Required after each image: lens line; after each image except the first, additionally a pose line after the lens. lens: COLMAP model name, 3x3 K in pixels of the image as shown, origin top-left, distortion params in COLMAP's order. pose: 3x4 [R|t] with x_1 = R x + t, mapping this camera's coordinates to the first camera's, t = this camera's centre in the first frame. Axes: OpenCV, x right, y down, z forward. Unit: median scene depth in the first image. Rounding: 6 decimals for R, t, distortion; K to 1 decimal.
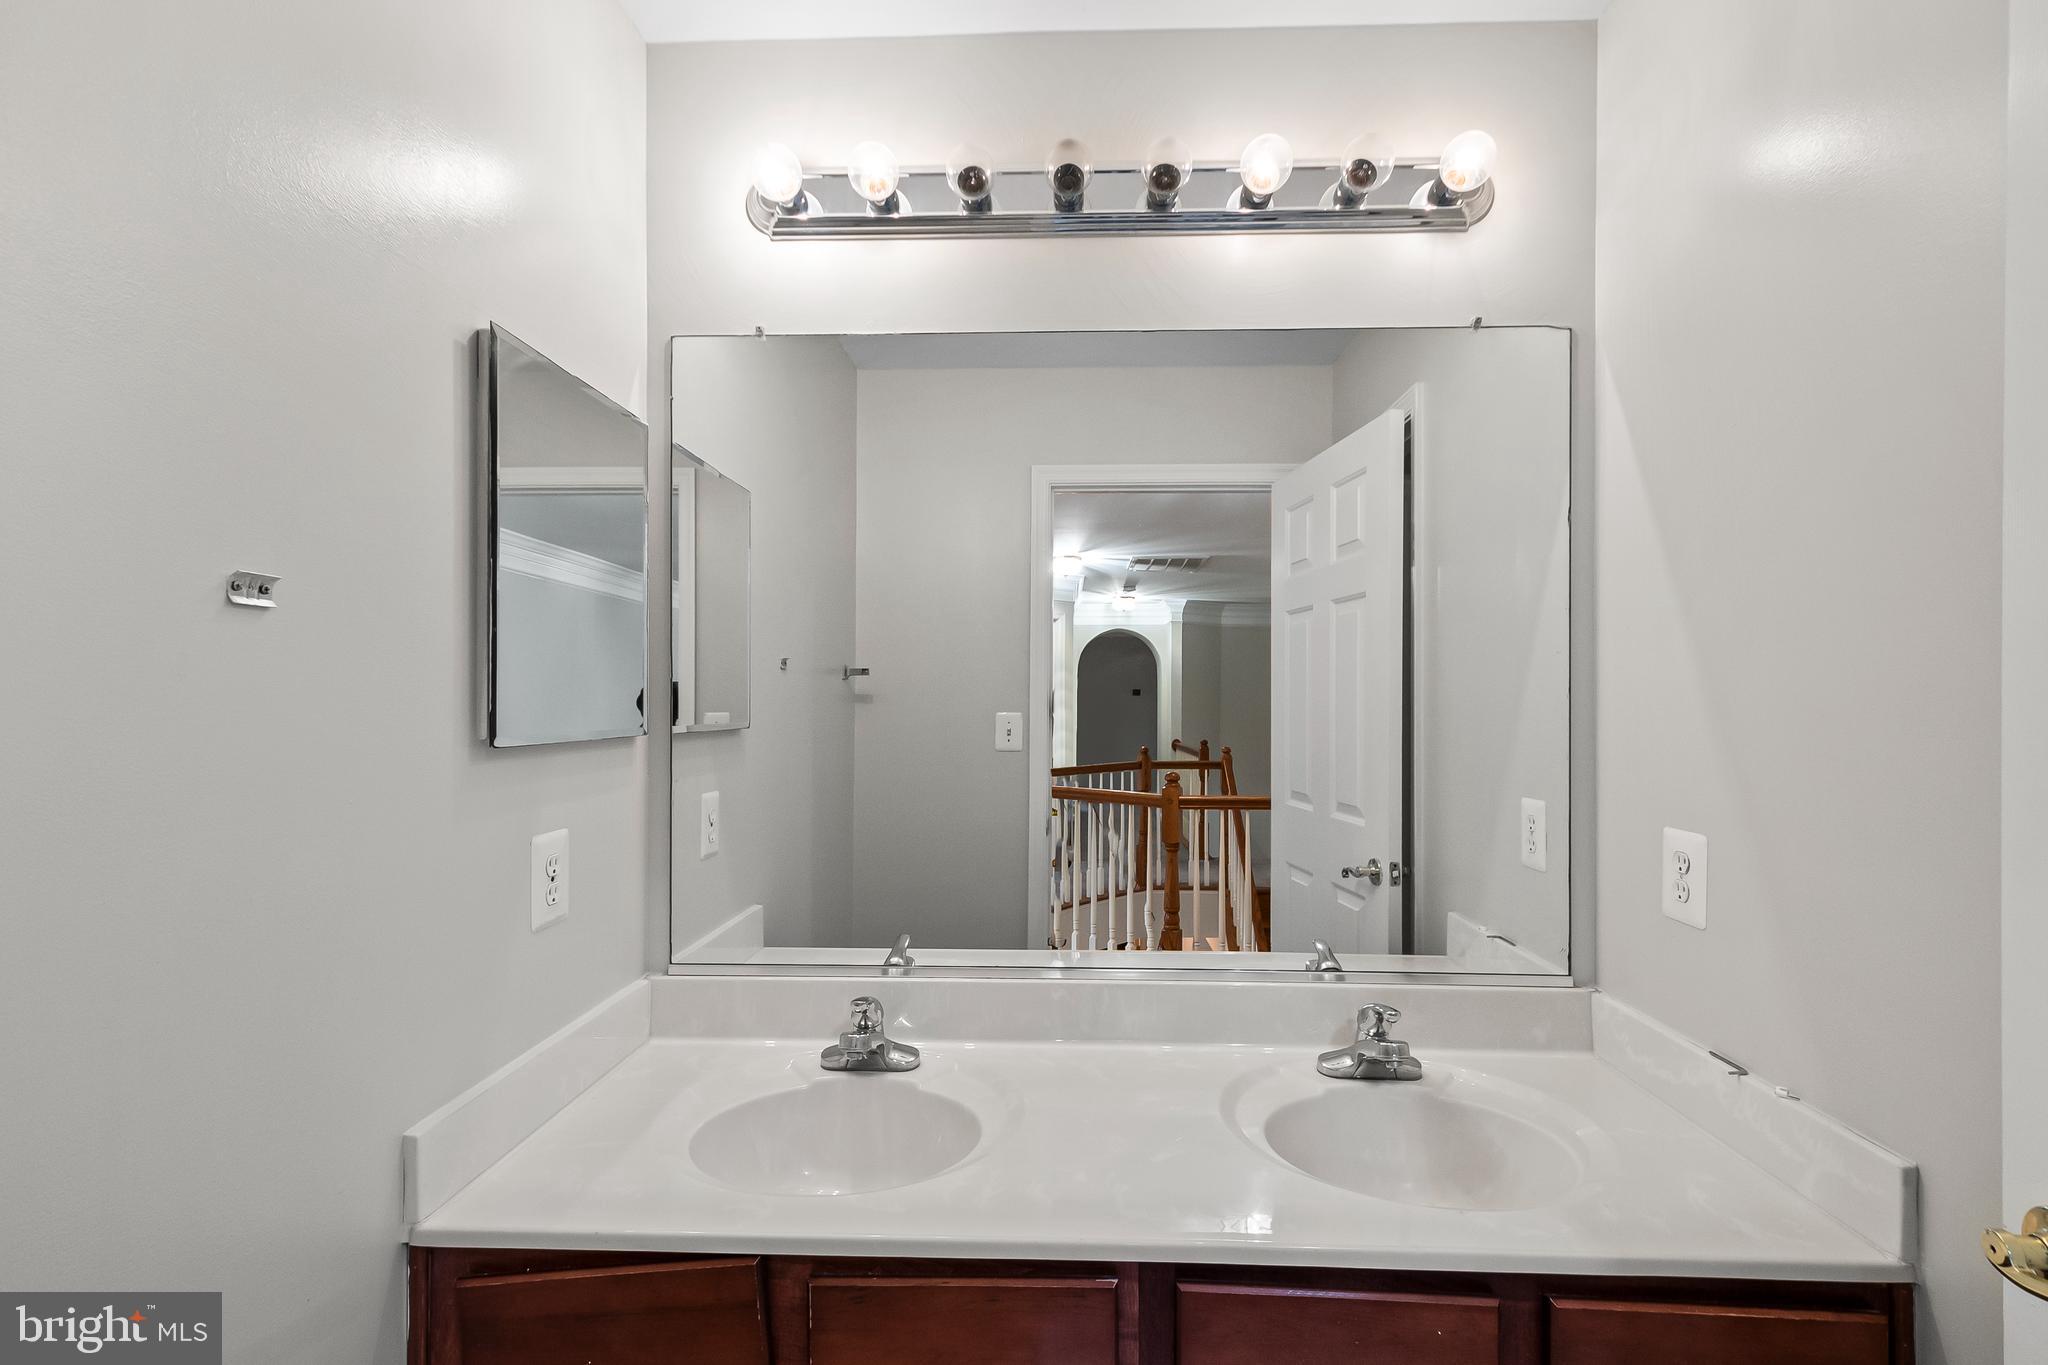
lens RADIAL K [[906.1, 0, 1024.3], [0, 906.1, 692.4], [0, 0, 1]] dist [0.008754, -0.001486]
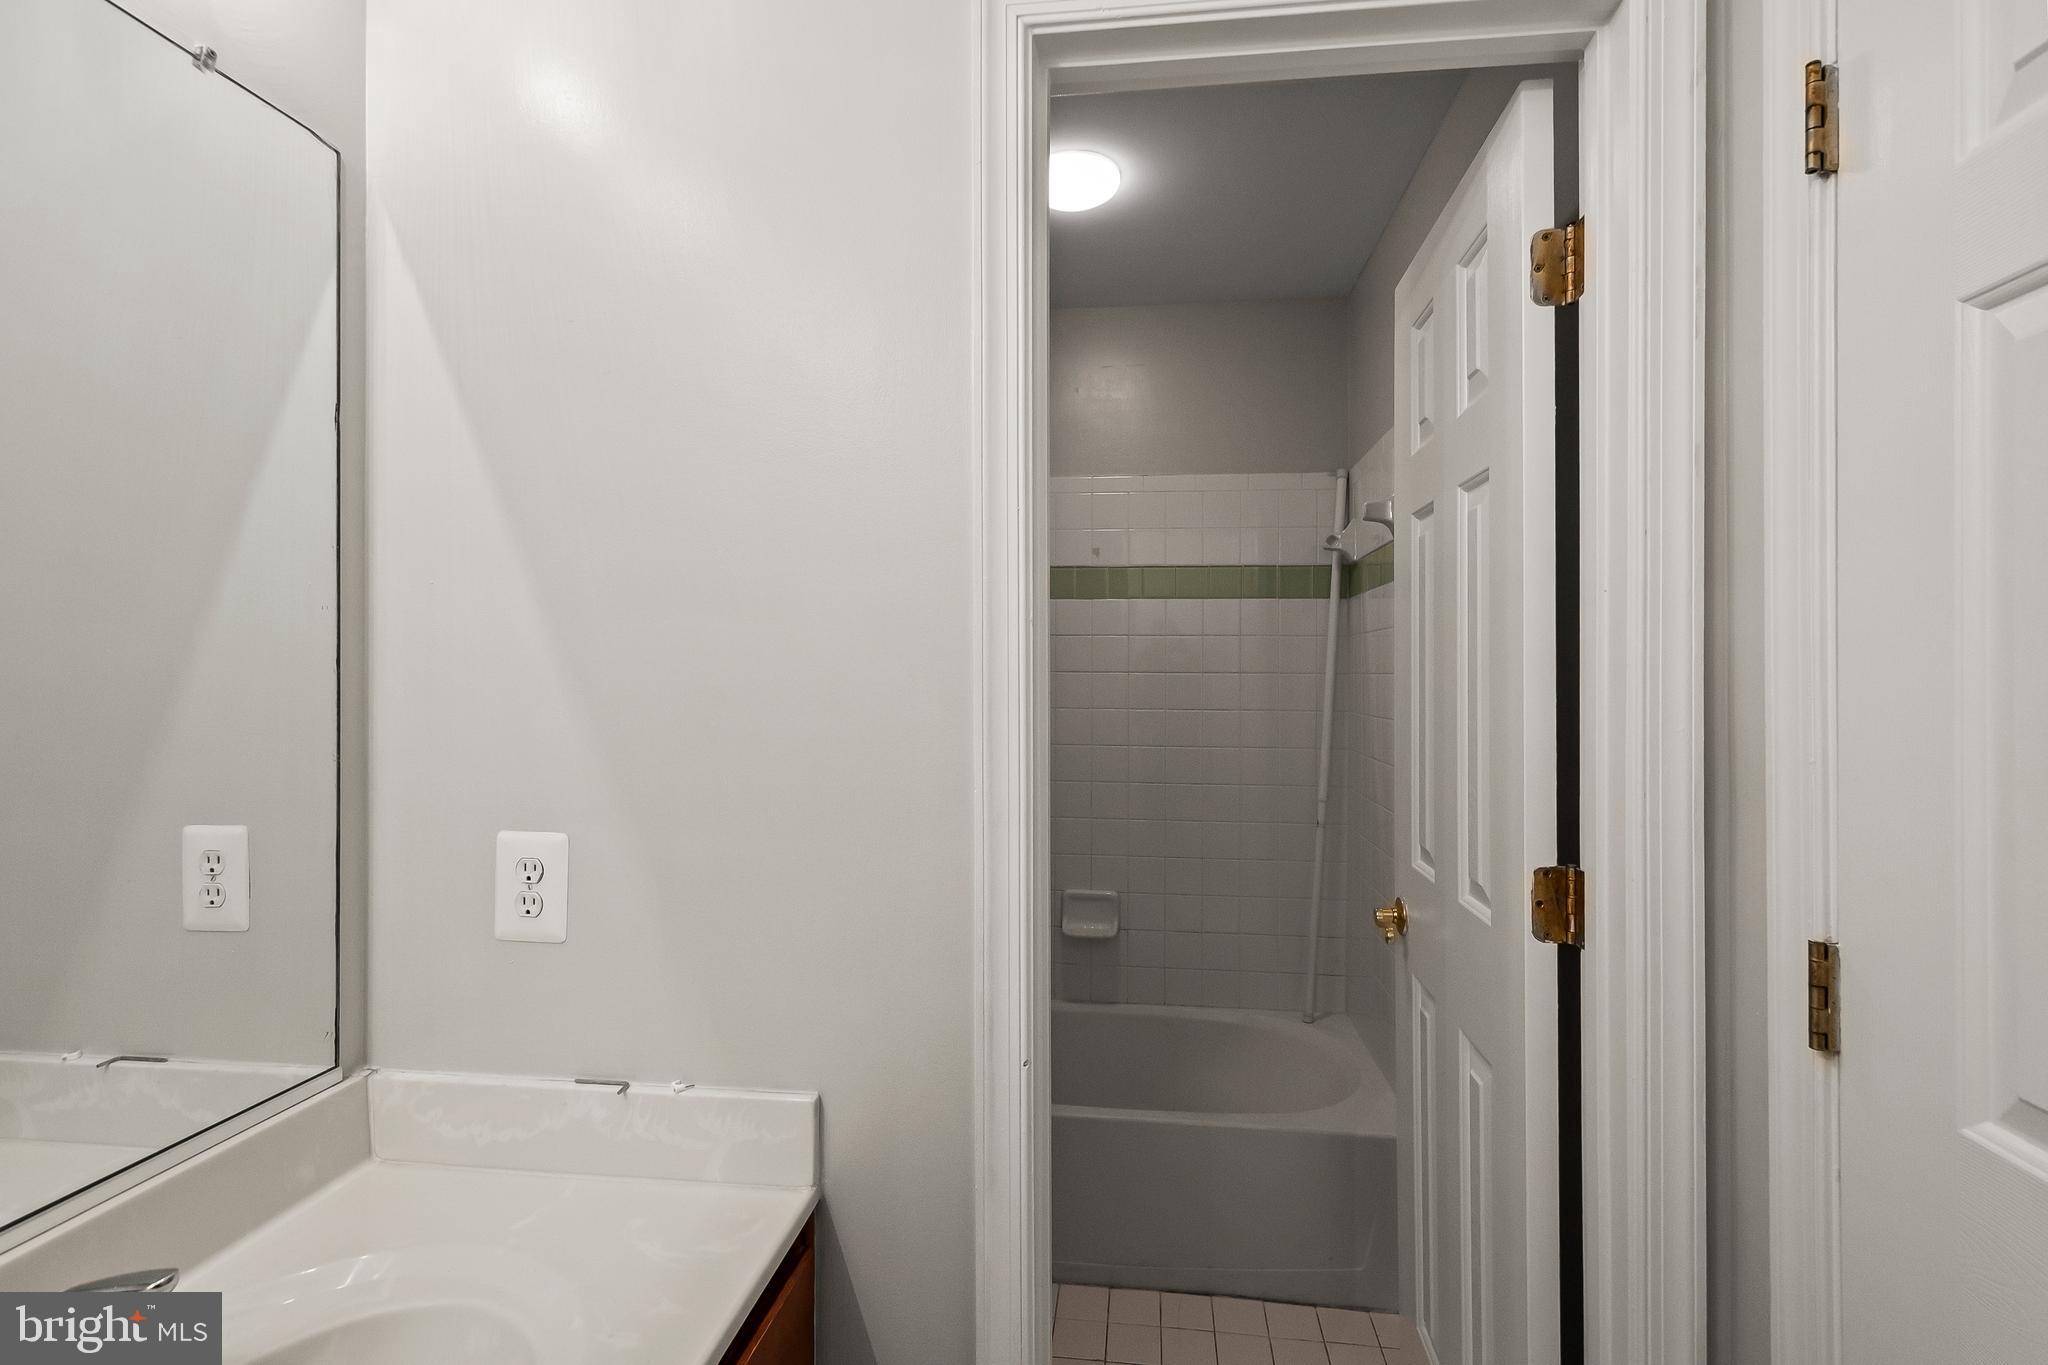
lens RADIAL K [[906.1, 0, 1053.8], [0, 906.1, 656.6], [0, 0, 1]] dist [0.008754, -0.001486]
pose [[0.081156, -0.004022, 0.996693, -0.064437], [-0.001359, 0.999990, 0.004146, -0.012333], [-0.996700, -0.001691, 0.081150, 0.402738]]
